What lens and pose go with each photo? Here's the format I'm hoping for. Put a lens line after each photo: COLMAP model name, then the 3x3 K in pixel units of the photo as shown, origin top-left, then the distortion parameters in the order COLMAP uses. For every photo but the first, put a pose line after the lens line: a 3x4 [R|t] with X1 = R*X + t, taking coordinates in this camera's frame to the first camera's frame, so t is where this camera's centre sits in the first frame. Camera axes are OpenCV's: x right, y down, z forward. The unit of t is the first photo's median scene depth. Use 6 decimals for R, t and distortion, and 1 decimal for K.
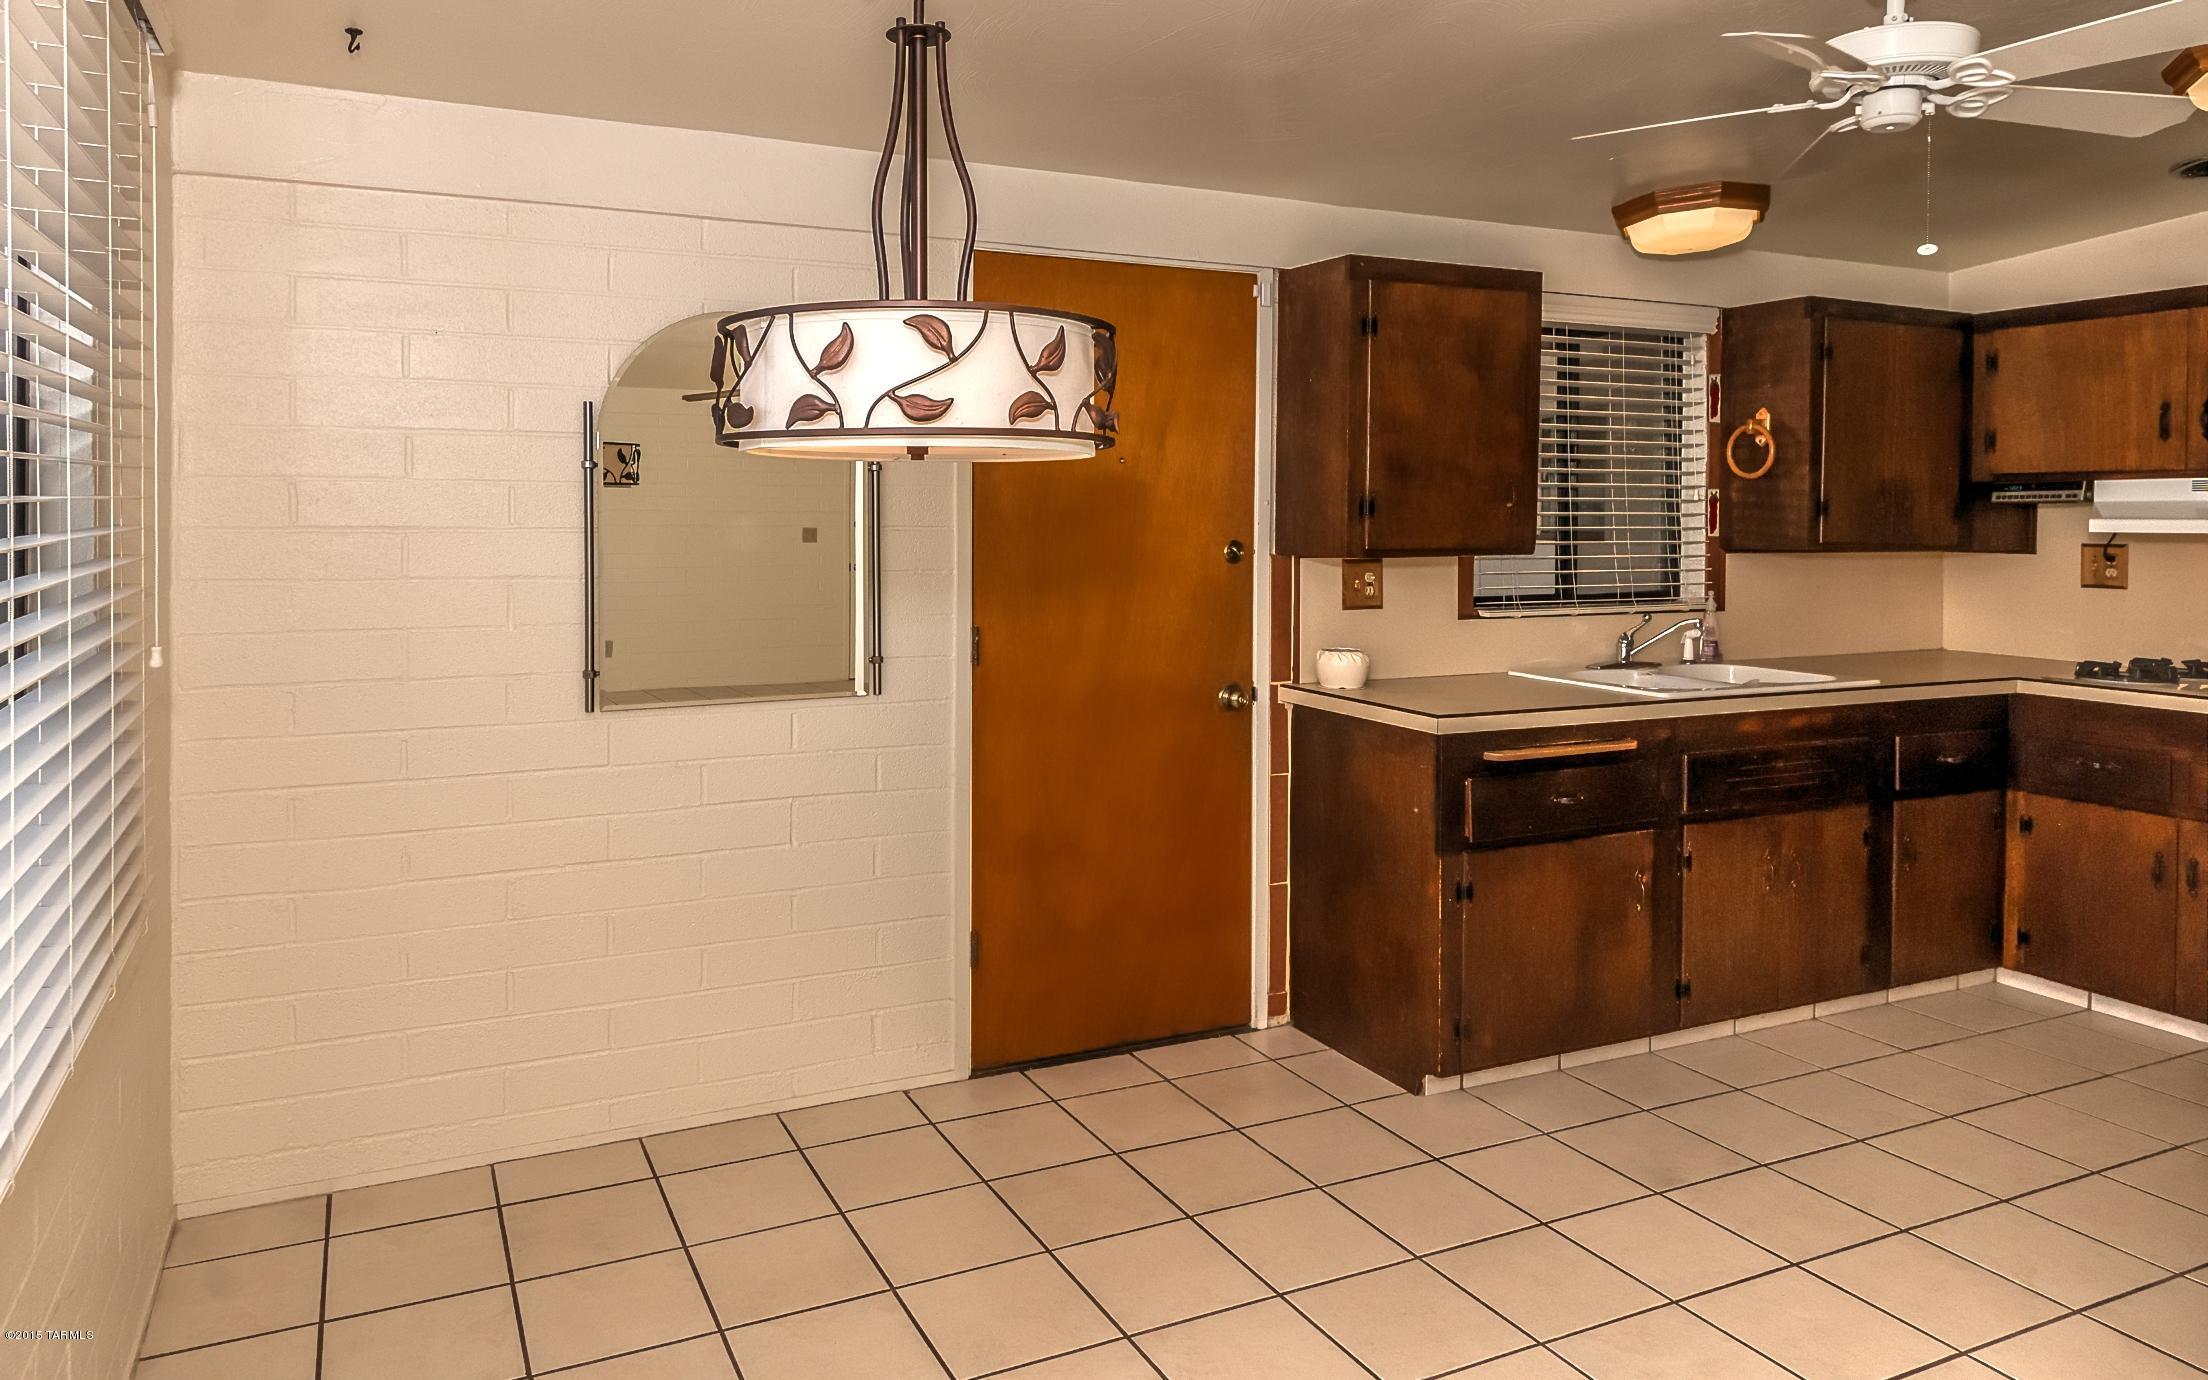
lens RADIAL K [[1428.1, 0, 1000.8], [0, 1428.1, 538.1], [0, 0, 1]] dist [0.008684, -0.008325]
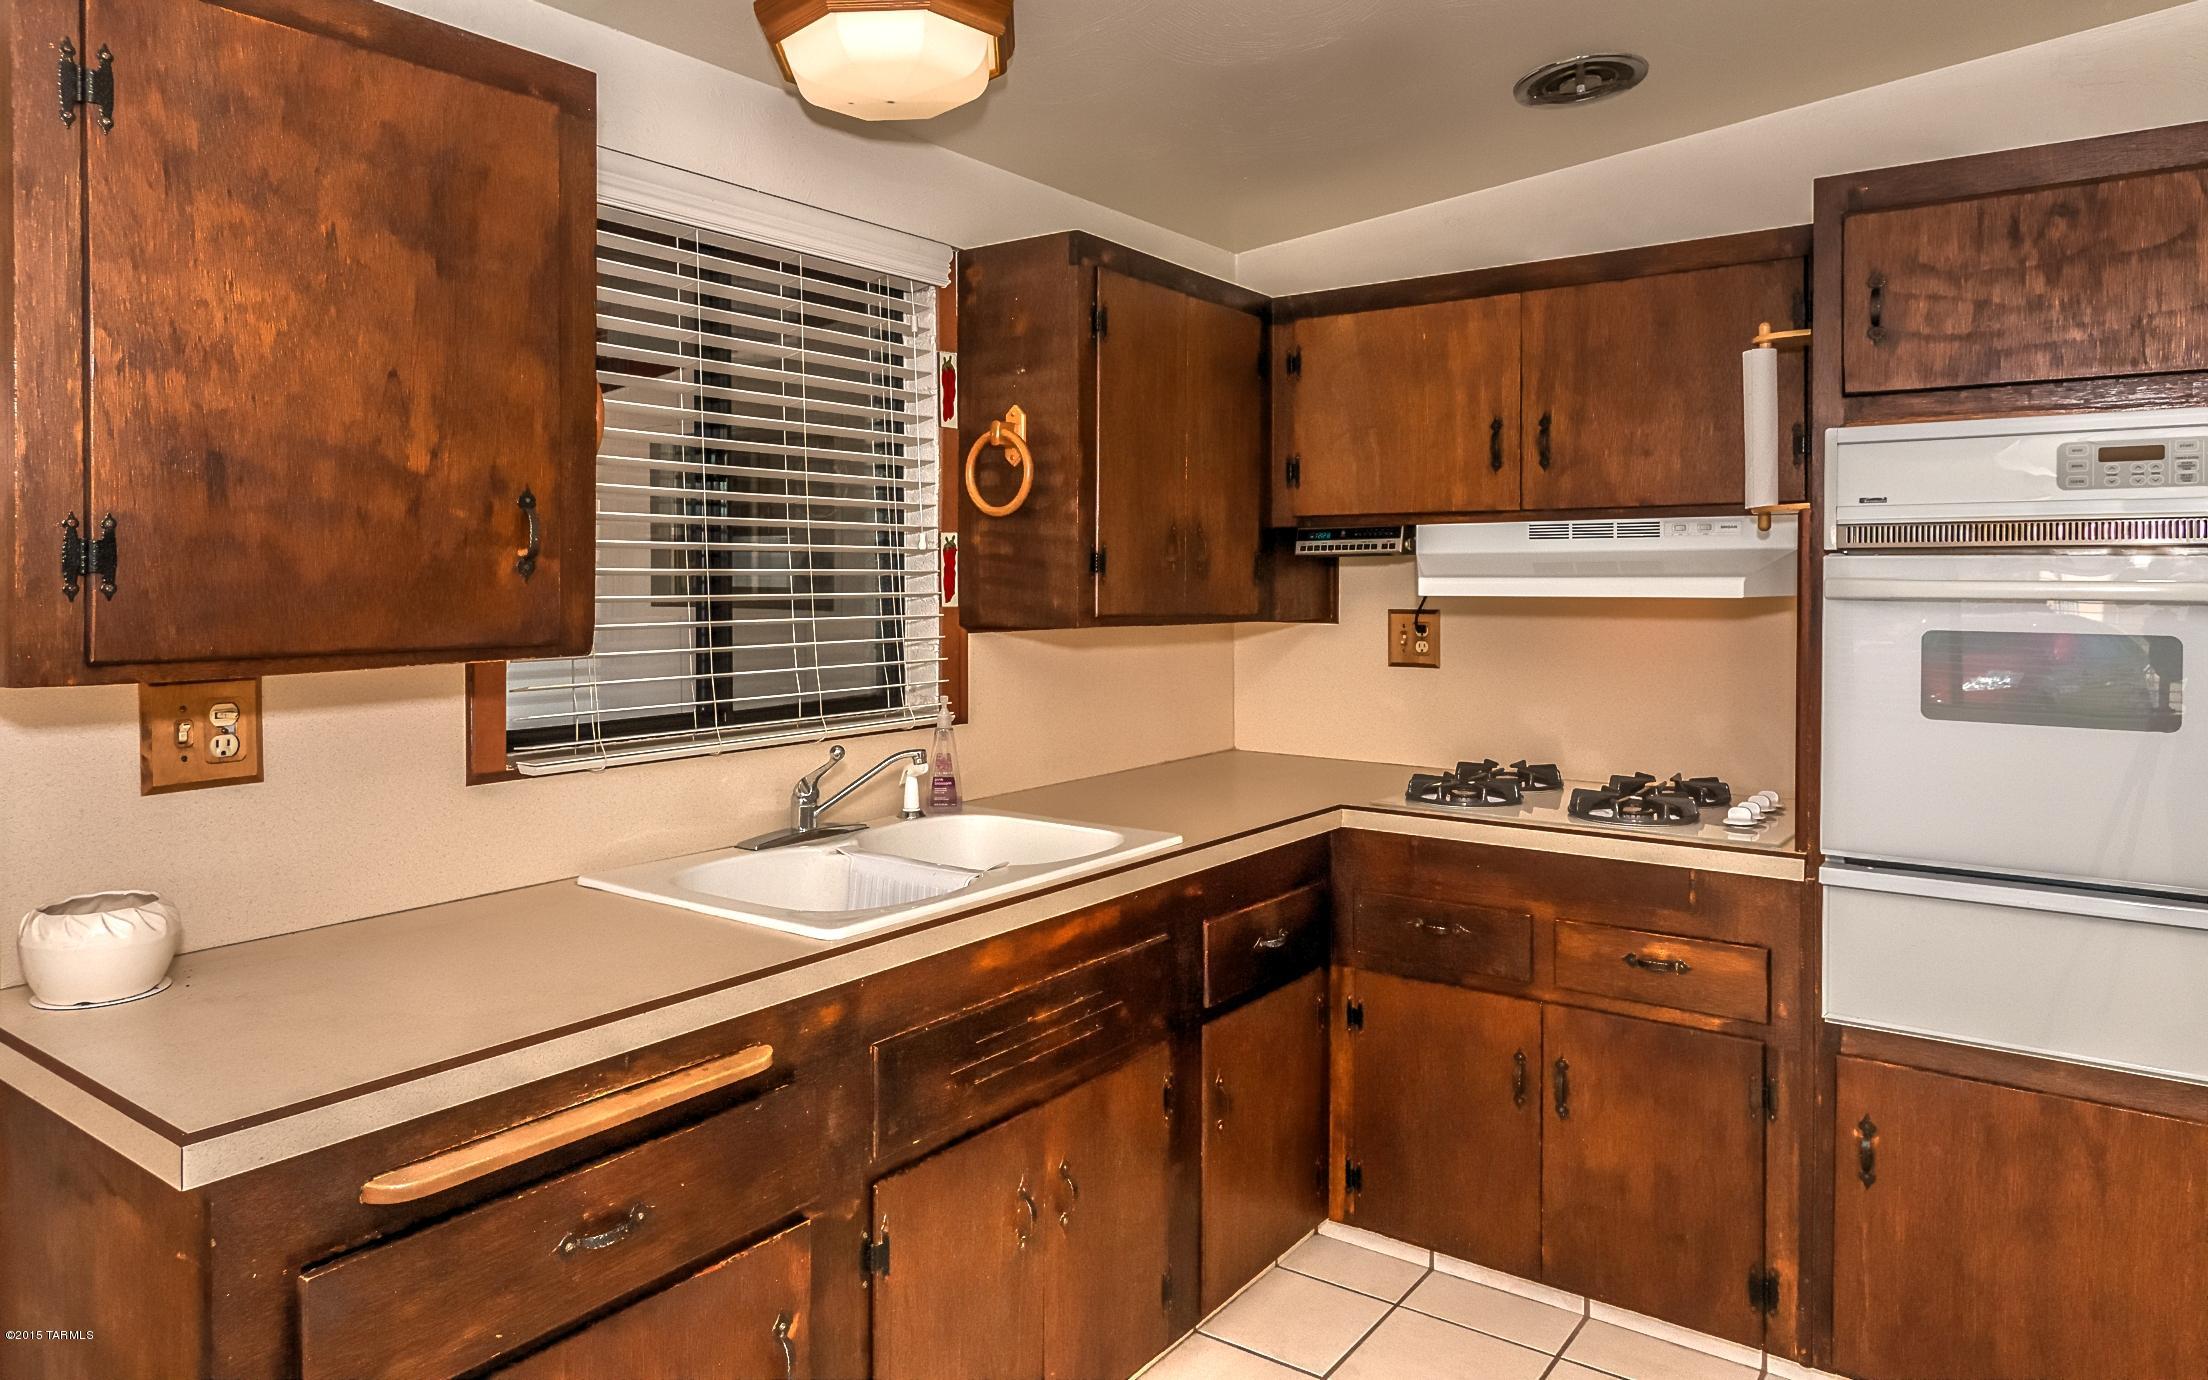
lens RADIAL K [[1428.1, 0, 1099.8], [0, 1428.1, 674.9], [0, 0, 1]] dist [0.008684, -0.008325]
pose [[0.864004, -0.038890, 0.501981, 0.254354], [0.011425, 0.998270, 0.057675, -0.007572], [-0.503355, -0.044096, 0.862954, 0.450025]]
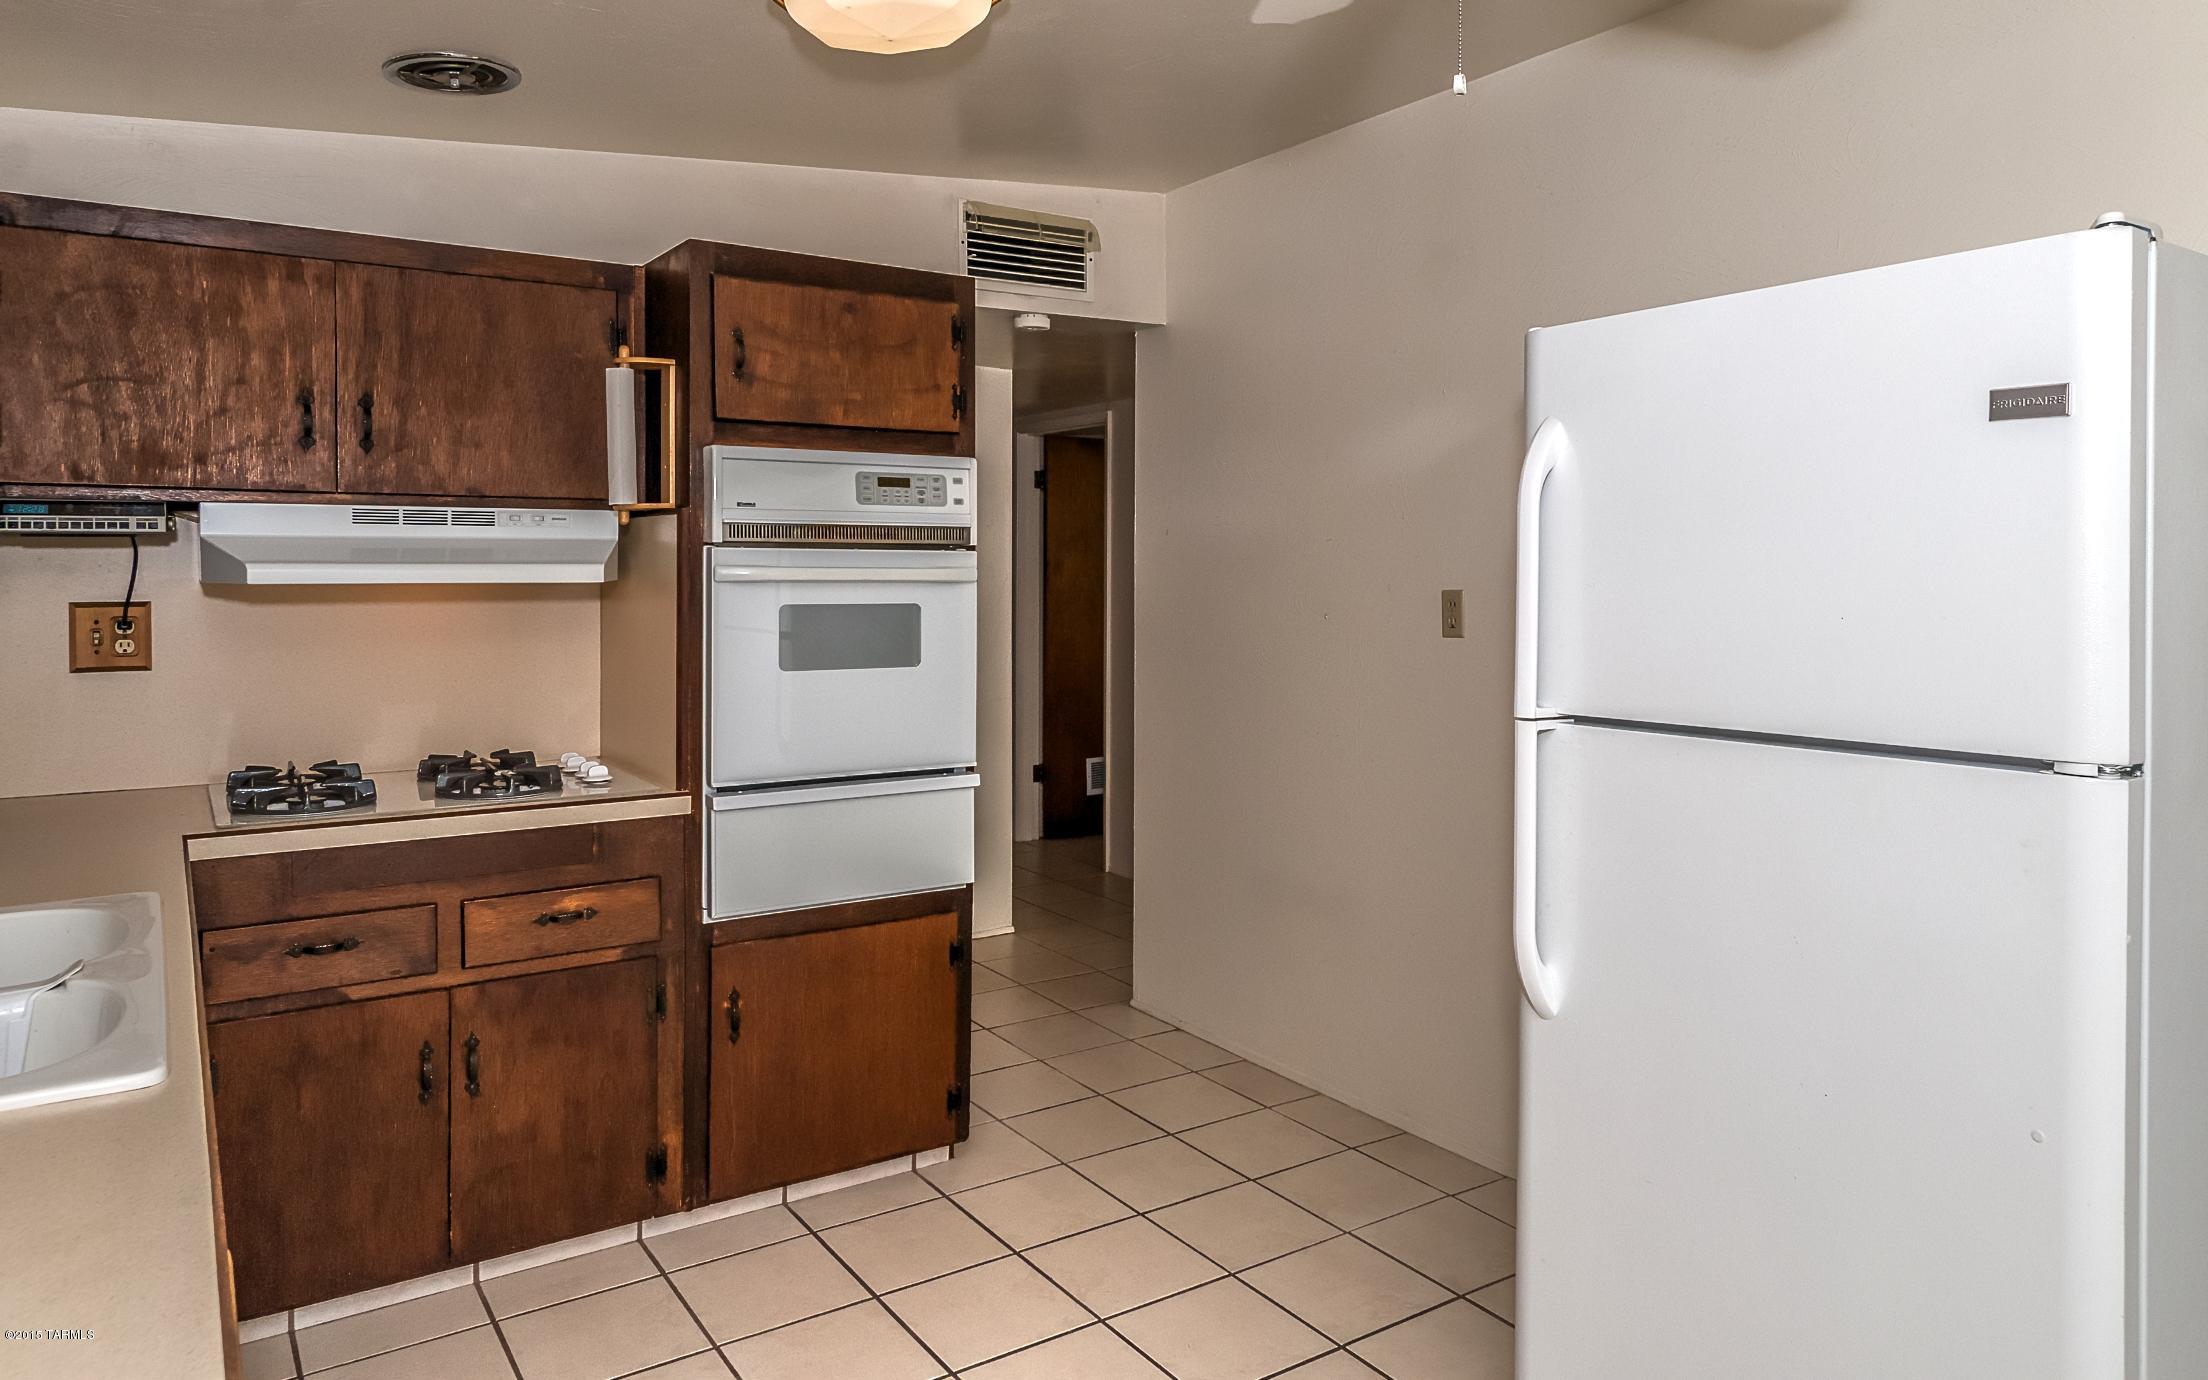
lens RADIAL K [[1428.1, 0, 1100.9], [0, 1428.1, 685.1], [0, 0, 1]] dist [0.008684, -0.008325]
pose [[-0.192681, -0.087769, 0.977328, 0.061173], [0.011444, 0.995723, 0.091677, -0.013366], [-0.981195, 0.028849, -0.190852, 0.739901]]
